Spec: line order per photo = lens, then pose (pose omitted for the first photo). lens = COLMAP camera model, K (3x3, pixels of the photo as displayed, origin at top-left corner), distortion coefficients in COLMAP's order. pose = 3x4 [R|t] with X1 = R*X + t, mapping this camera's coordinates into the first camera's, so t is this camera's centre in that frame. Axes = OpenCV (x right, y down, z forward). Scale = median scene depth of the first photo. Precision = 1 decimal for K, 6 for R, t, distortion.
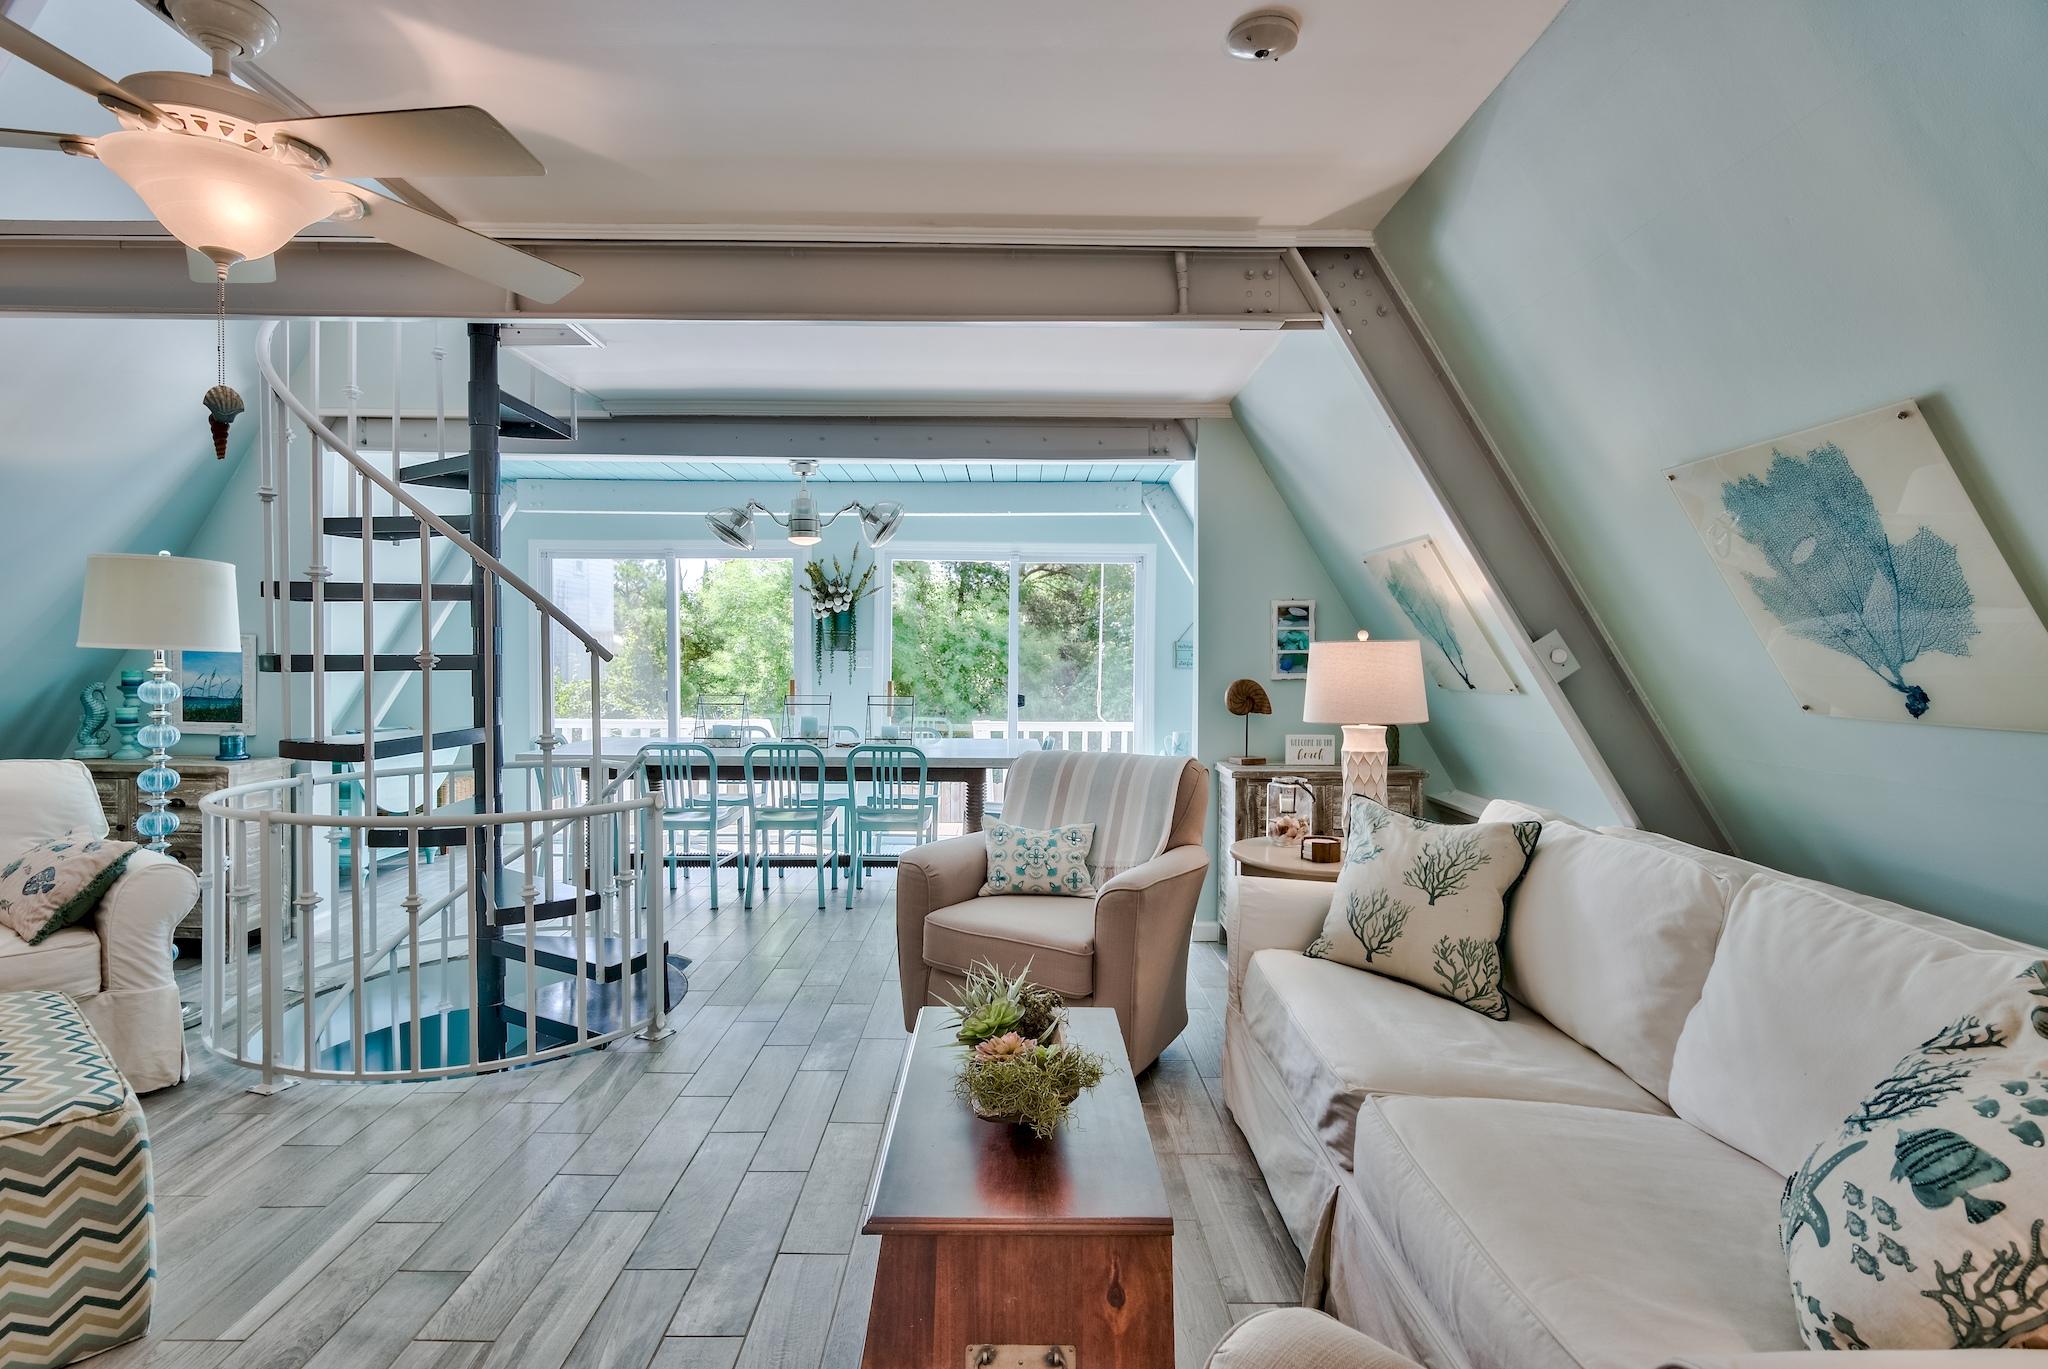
lens RADIAL K [[1006.9, 0, 1006.1], [0, 1006.9, 692.1], [0, 0, 1]] dist [-0.006672, -0.000229]
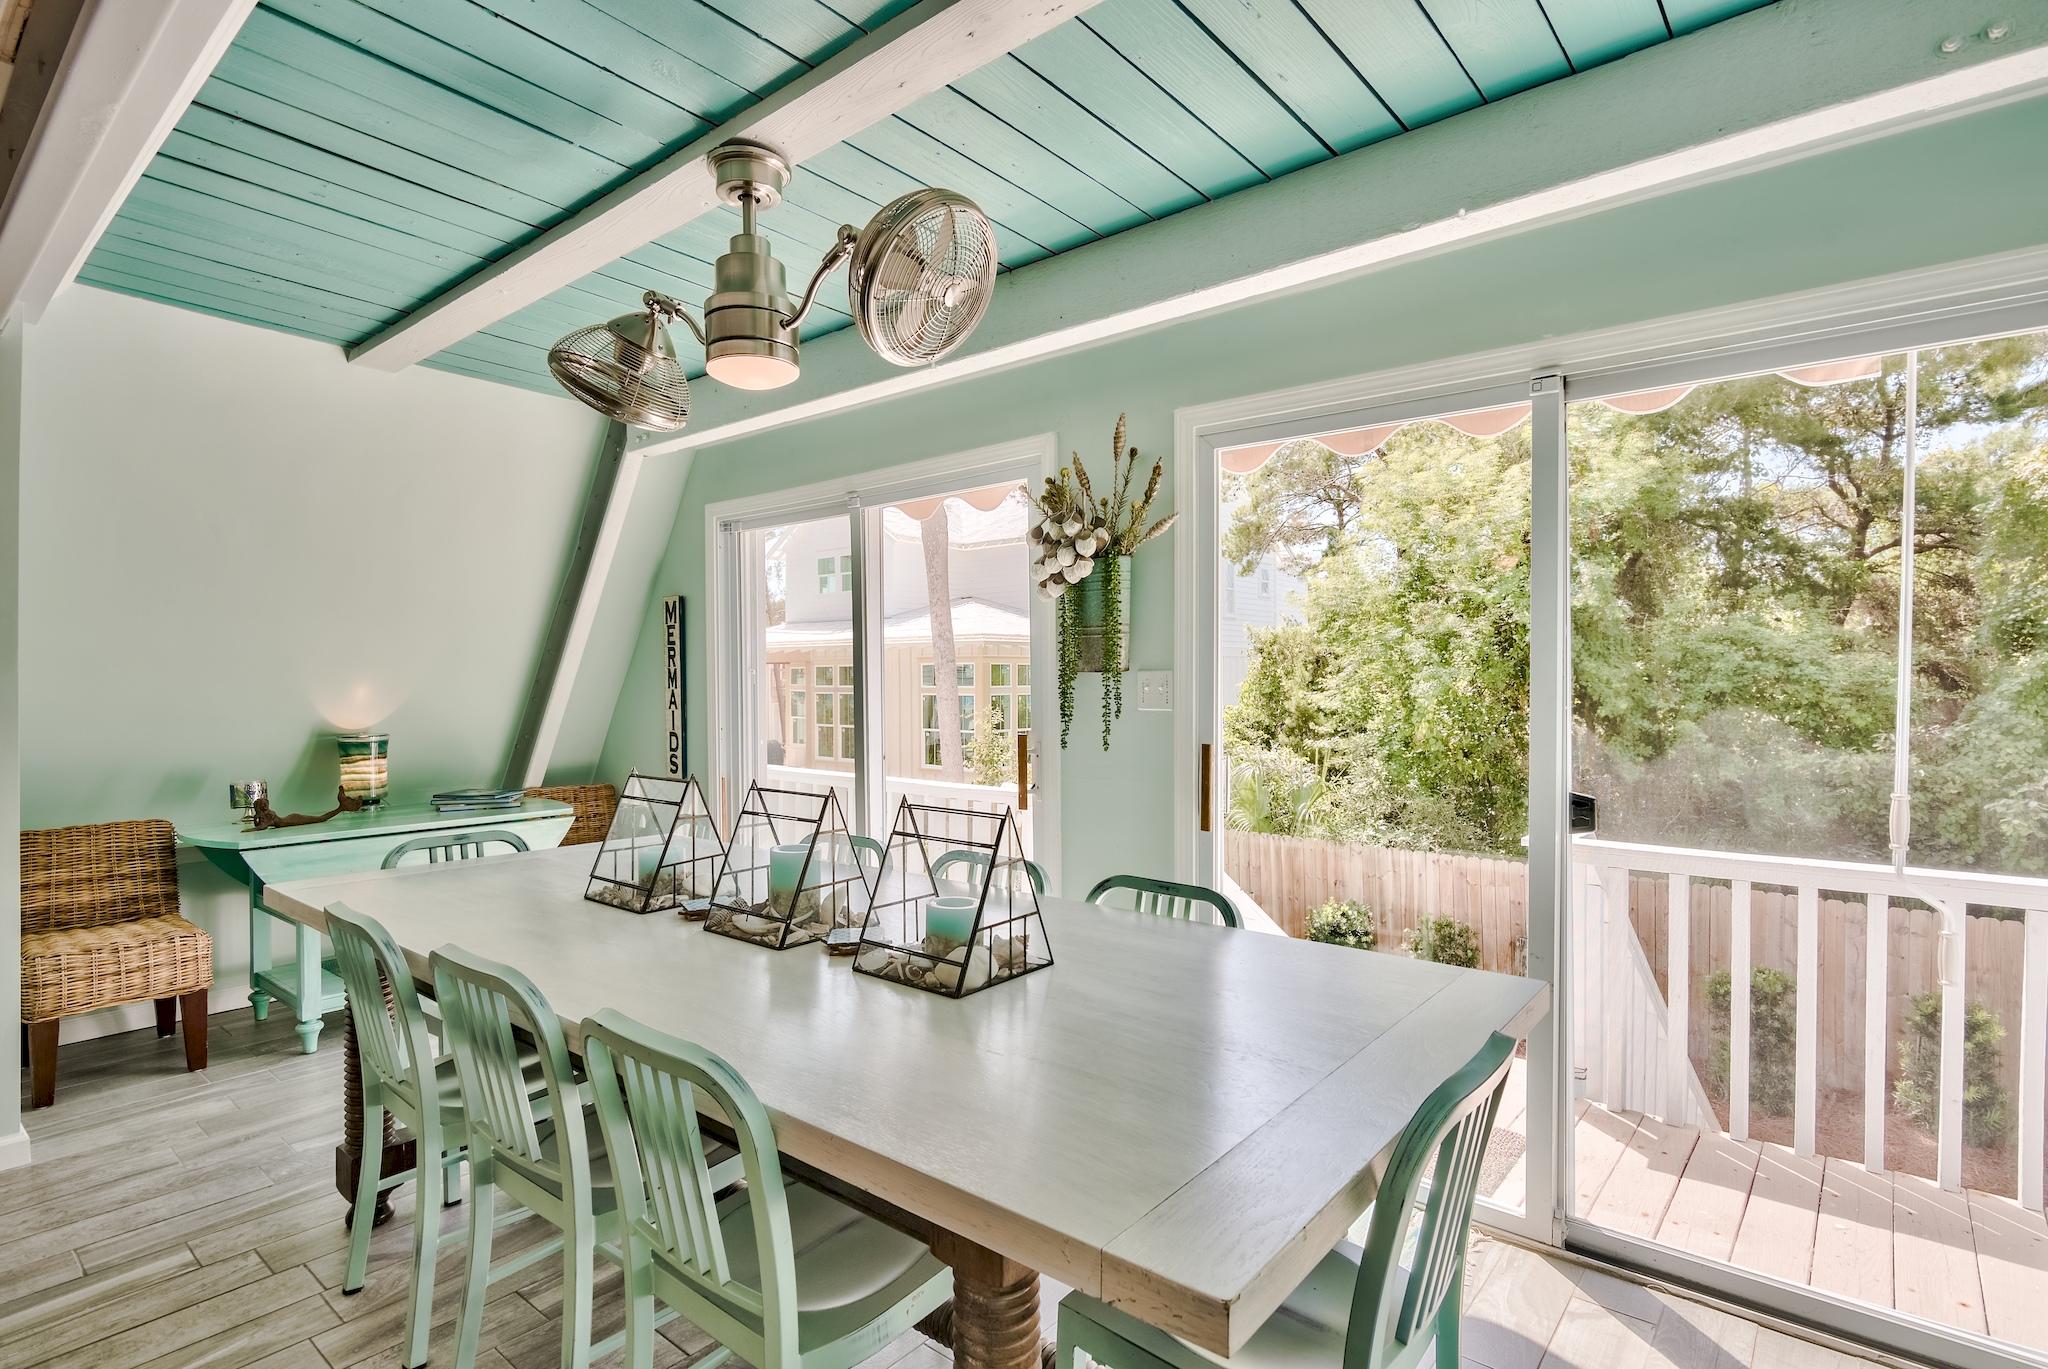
lens RADIAL K [[1006.9, 0, 1019.4], [0, 1006.9, 695.4], [0, 0, 1]] dist [-0.006672, -0.000229]
pose [[0.765023, 0.003193, -0.643996, 0.176112], [-0.015857, 0.999778, -0.013880, -0.046252], [0.643808, 0.020830, 0.764903, 1.232060]]
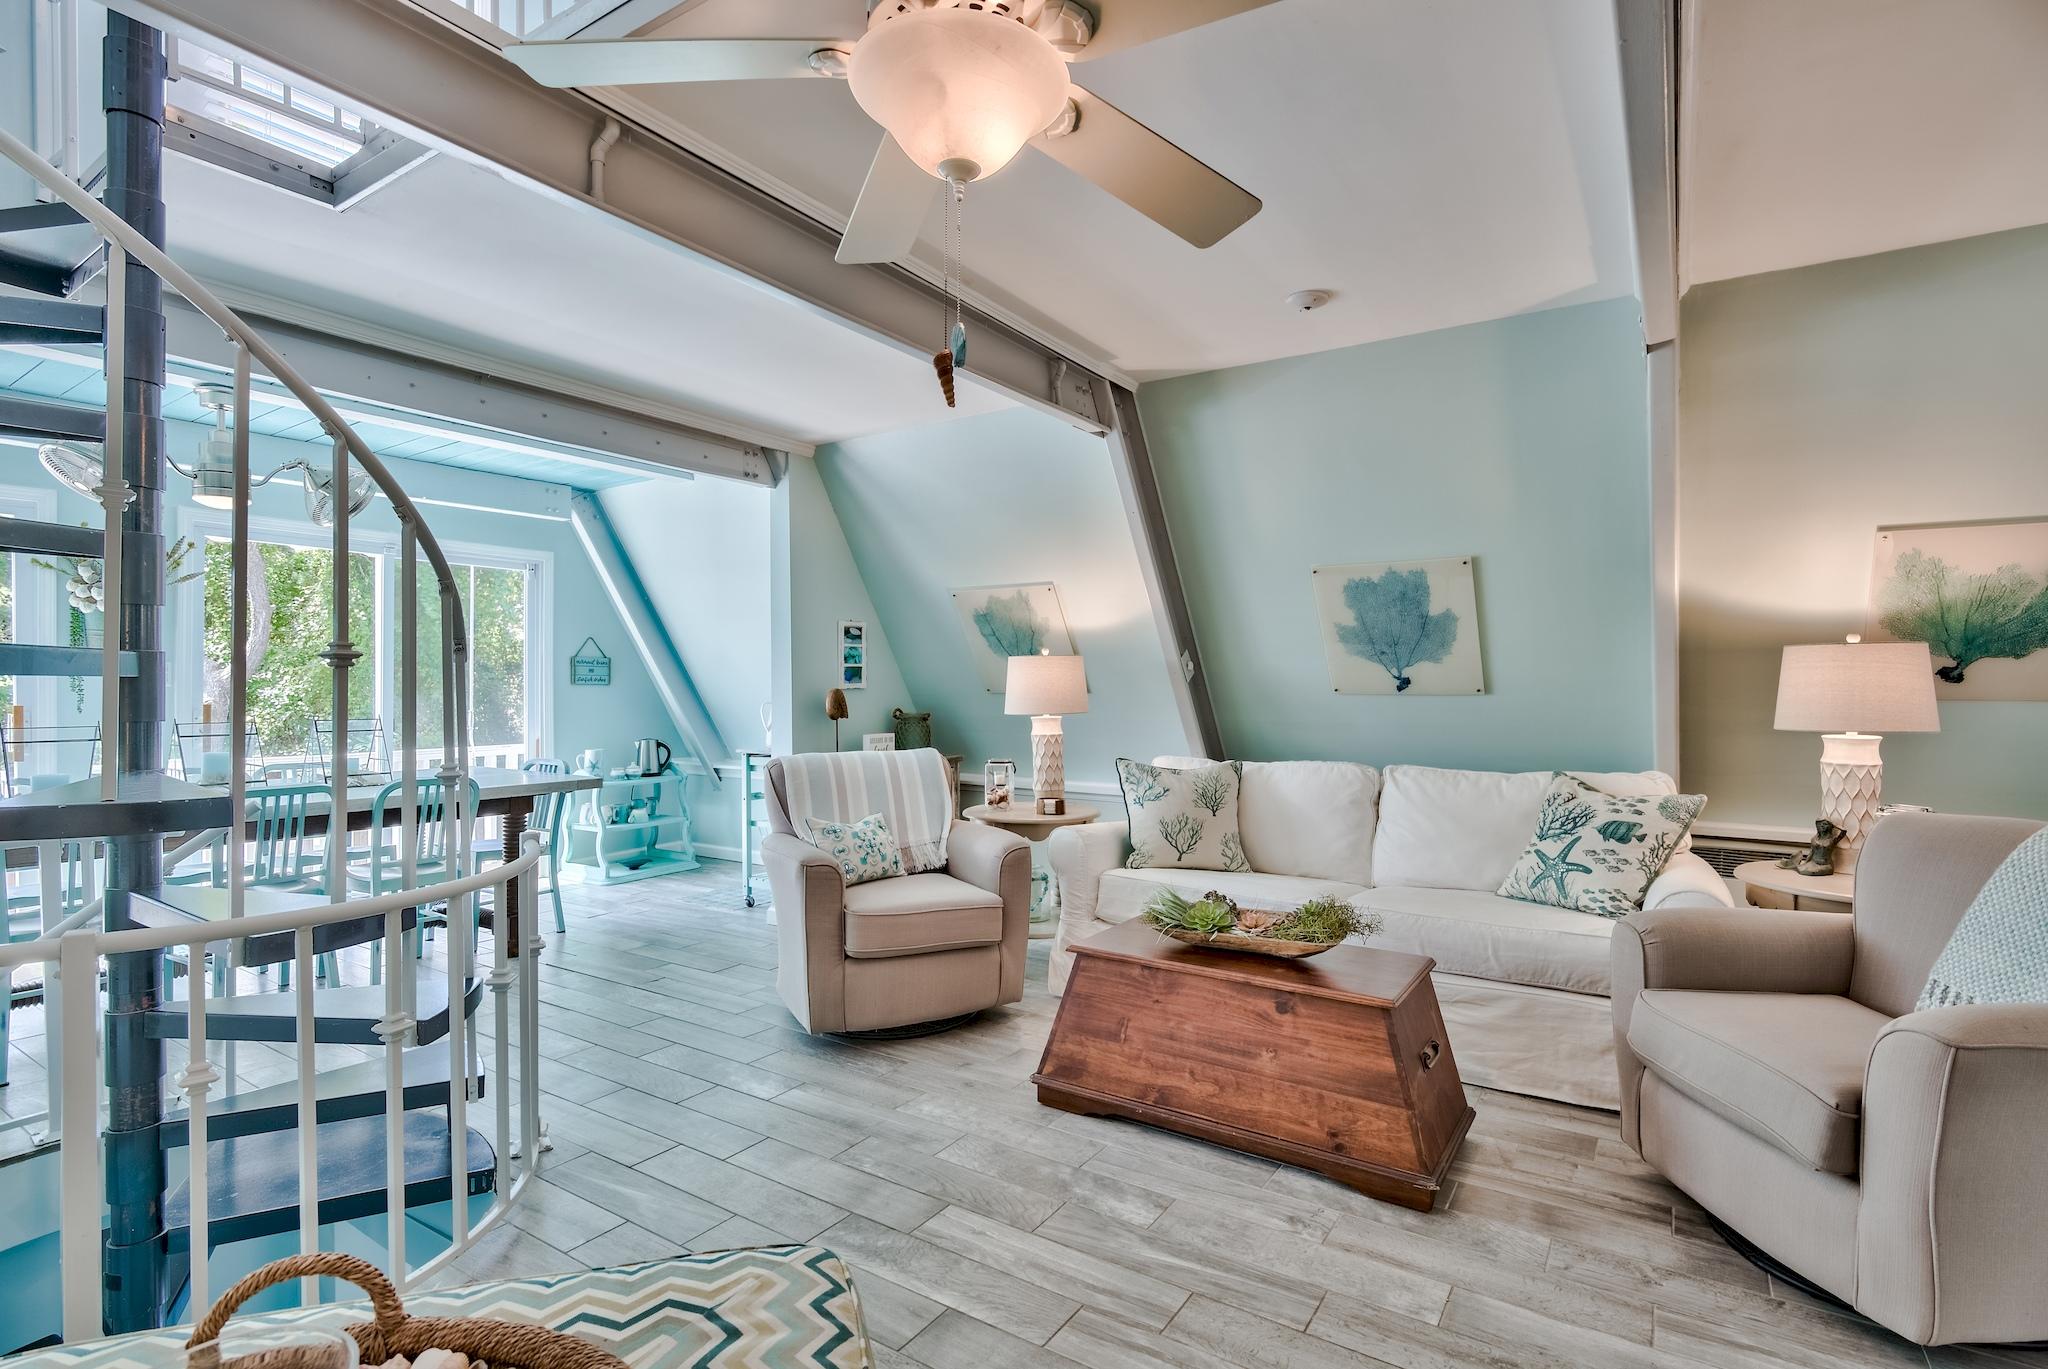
lens RADIAL K [[1006.9, 0, 1010.9], [0, 1006.9, 694.2], [0, 0, 1]] dist [-0.006672, -0.000229]
pose [[0.555388, -0.010977, 0.831519, -0.756318], [0.031026, 0.999490, -0.007529, 0.010921], [-0.831012, 0.029980, 0.555446, 0.249368]]
